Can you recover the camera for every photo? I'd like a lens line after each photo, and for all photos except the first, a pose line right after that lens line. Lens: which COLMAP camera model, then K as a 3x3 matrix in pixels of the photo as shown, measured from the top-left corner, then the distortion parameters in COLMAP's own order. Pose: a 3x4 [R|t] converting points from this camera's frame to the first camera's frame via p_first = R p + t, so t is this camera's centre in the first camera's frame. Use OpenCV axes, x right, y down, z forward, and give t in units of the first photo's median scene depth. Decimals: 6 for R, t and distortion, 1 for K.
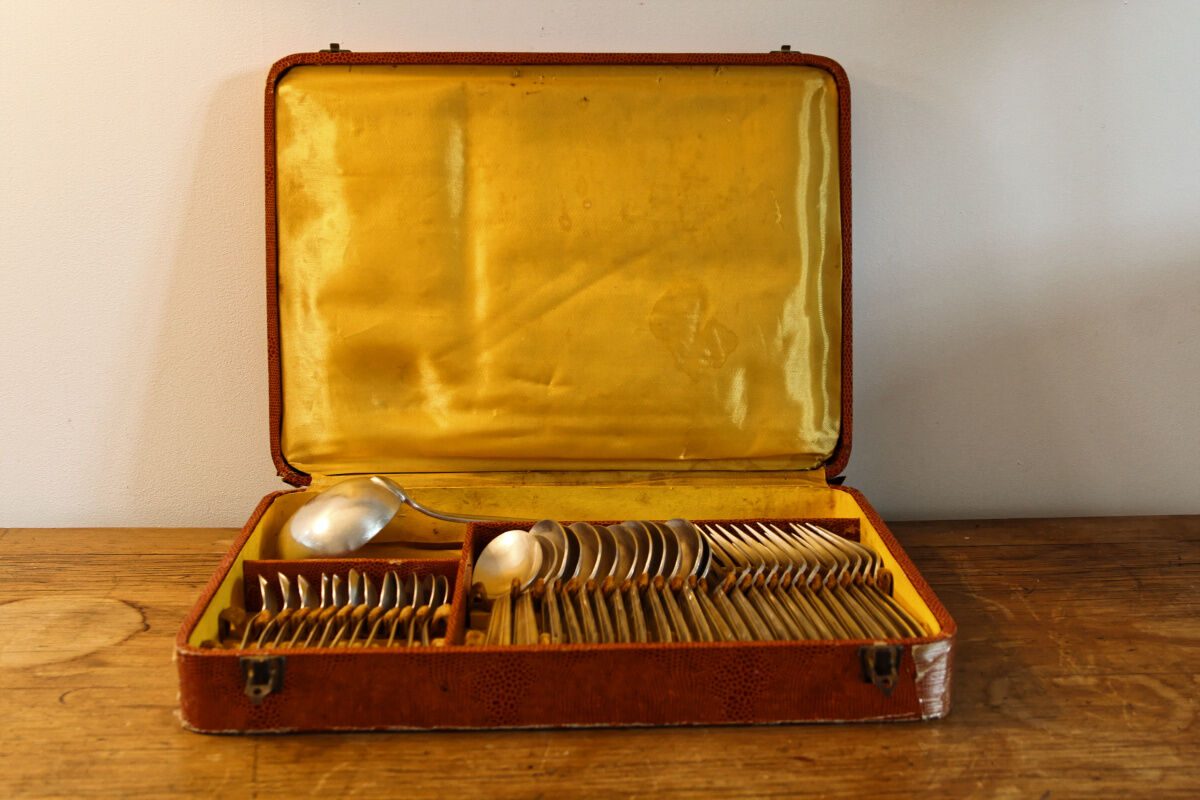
lens RADIAL K [[1521.1, 0, 600.9], [0, 1521.1, 397.1], [0, 0, 1]] dist [0.014071, 0.000000]
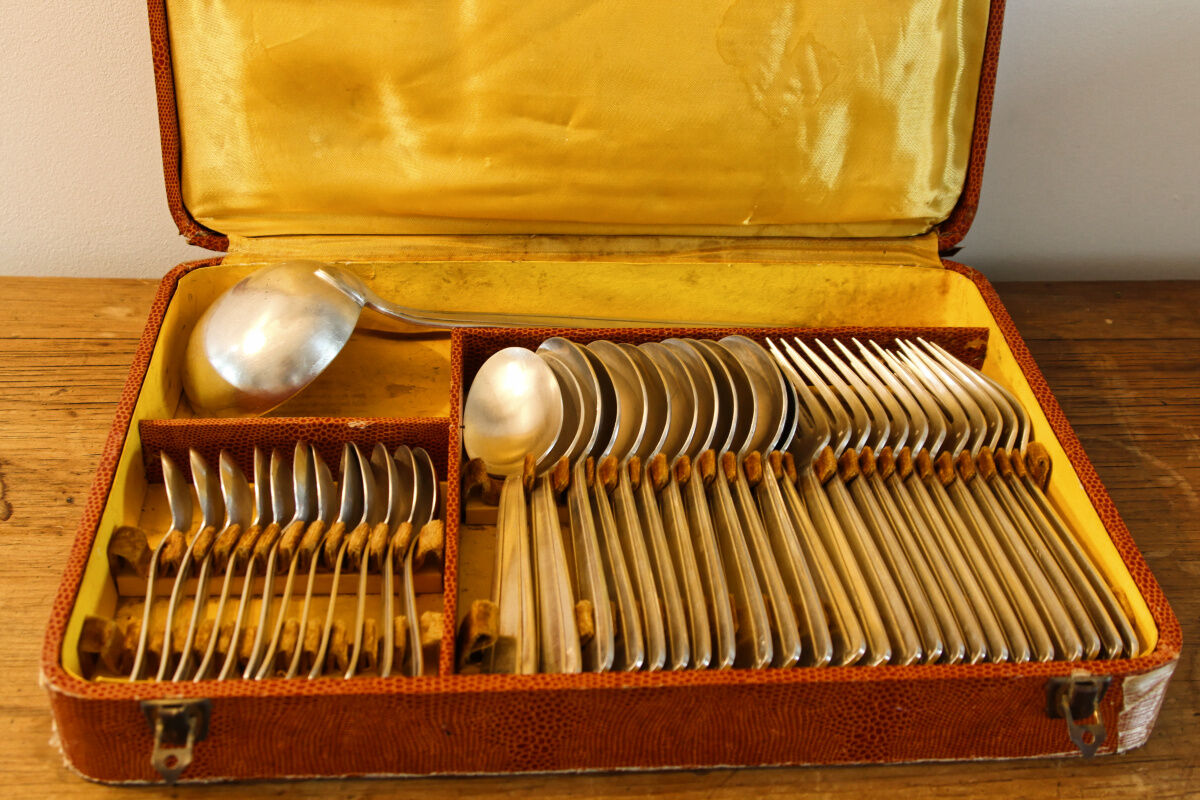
lens RADIAL K [[1521.1, 0, 598.3], [0, 1521.1, 403.4], [0, 0, 1]] dist [0.014071, 0.000000]
pose [[0.998522, 0.015886, 0.051971, -0.057703], [-0.034111, 0.927683, 0.371807, -0.159855], [-0.042307, -0.373031, 0.926854, 0.329536]]
